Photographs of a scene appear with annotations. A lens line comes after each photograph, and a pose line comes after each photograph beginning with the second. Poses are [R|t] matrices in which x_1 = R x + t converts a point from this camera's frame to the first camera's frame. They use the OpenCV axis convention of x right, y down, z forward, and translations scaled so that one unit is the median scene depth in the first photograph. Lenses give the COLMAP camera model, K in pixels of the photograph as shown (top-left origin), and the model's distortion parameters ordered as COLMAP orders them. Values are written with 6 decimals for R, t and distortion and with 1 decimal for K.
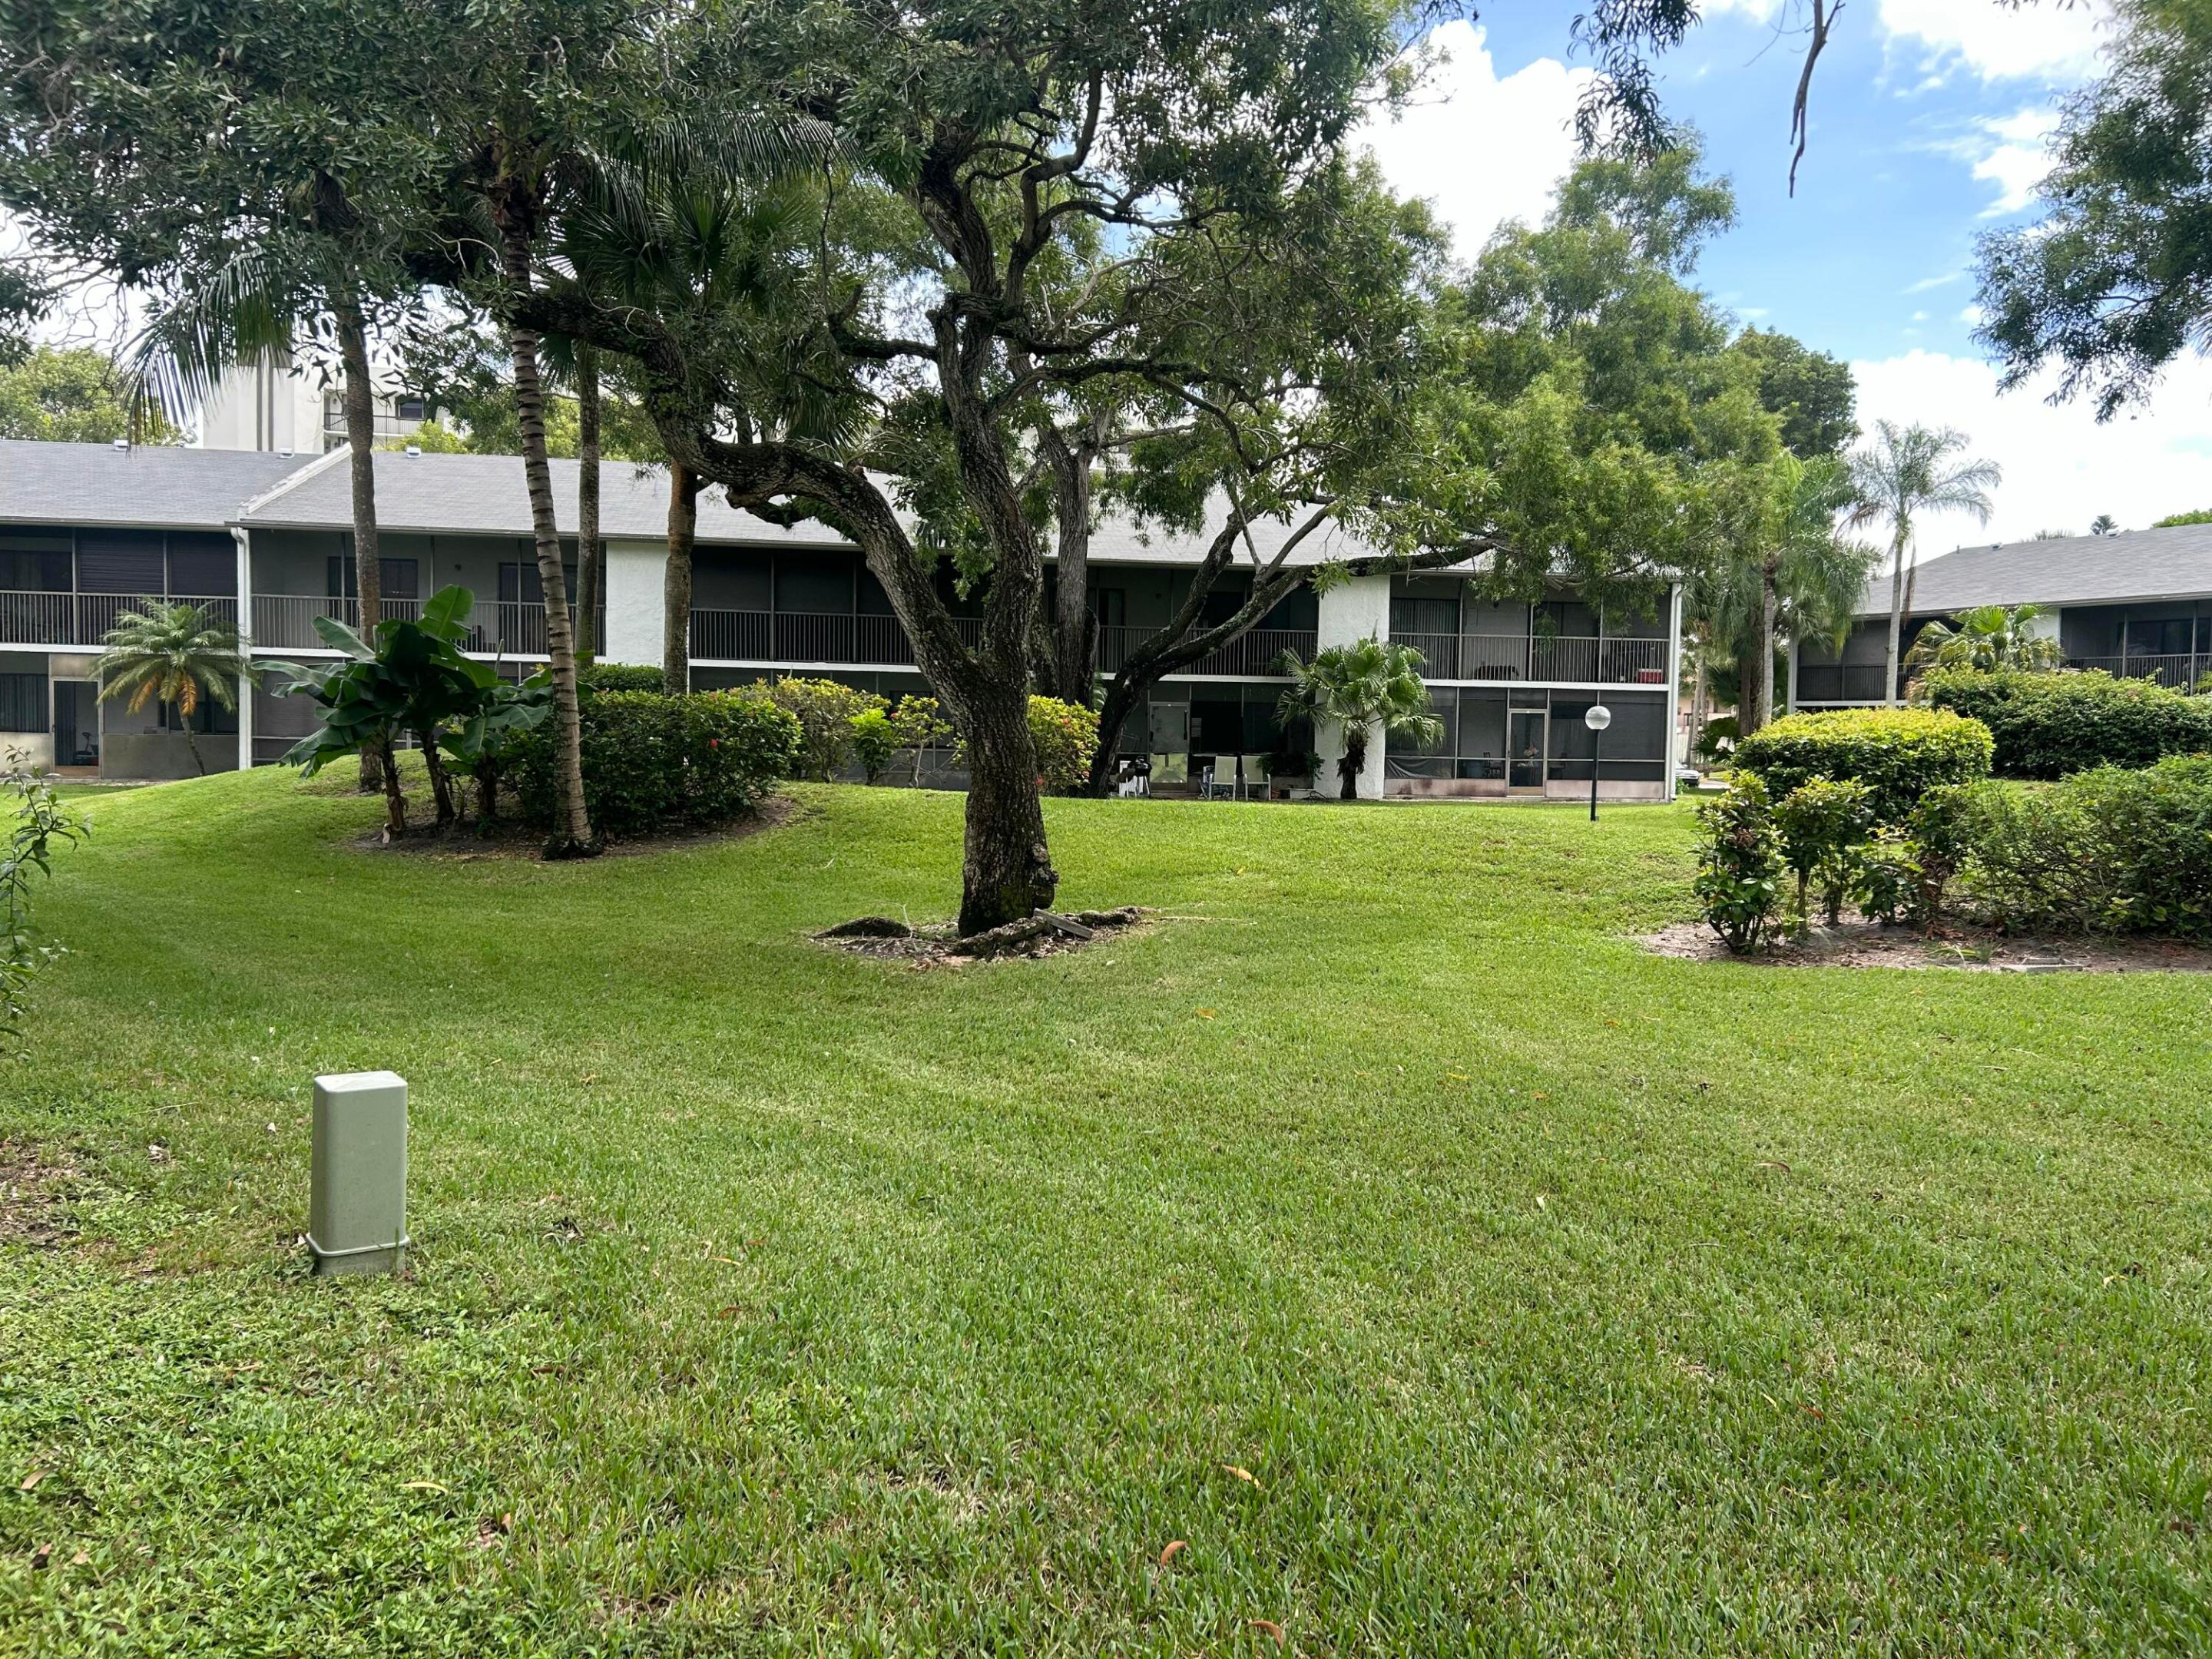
lens RADIAL K [[1691.1, 0, 1107.9], [0, 1691.1, 825.8], [0, 0, 1]] dist [0.038828, -0.026868]
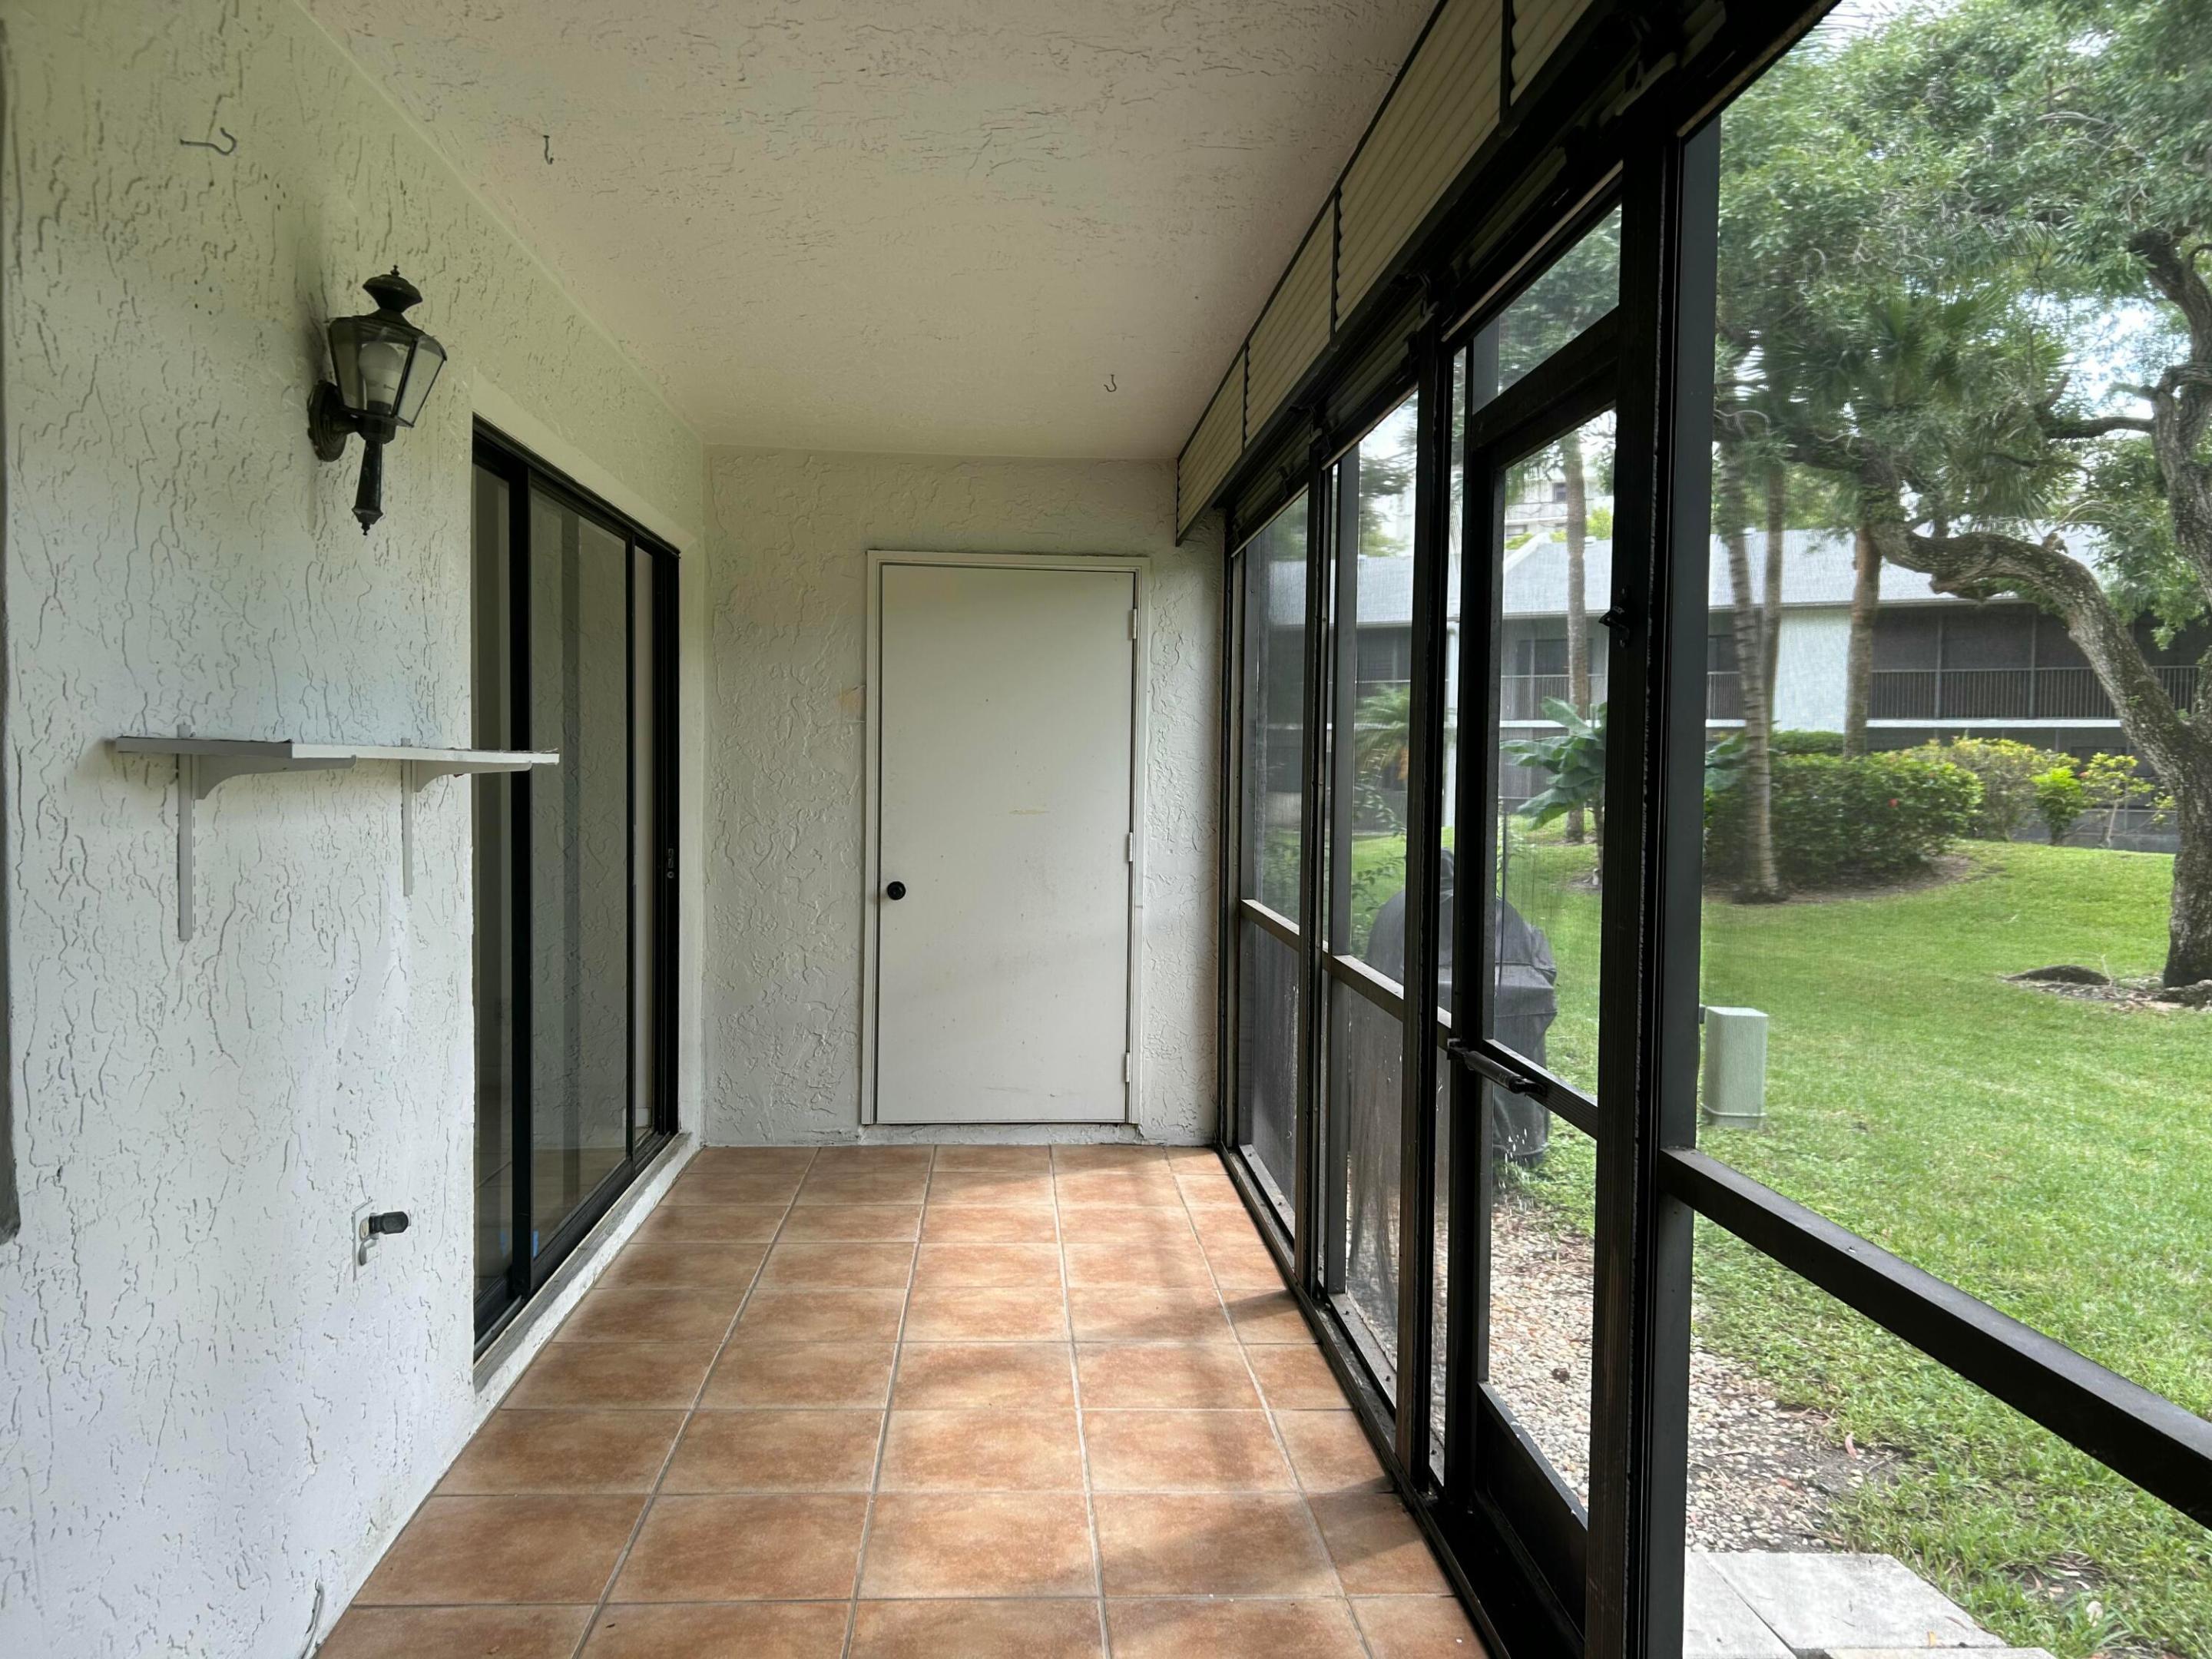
lens RADIAL K [[1691.1, 0, 1114.9], [0, 1691.1, 839.9], [0, 0, 1]] dist [0.038828, -0.026868]
pose [[0.806065, 0.016686, -0.591591, 0.008537], [-0.032376, 0.999349, -0.015926, 0.008246], [0.590940, 0.031991, 0.806081, -0.160899]]
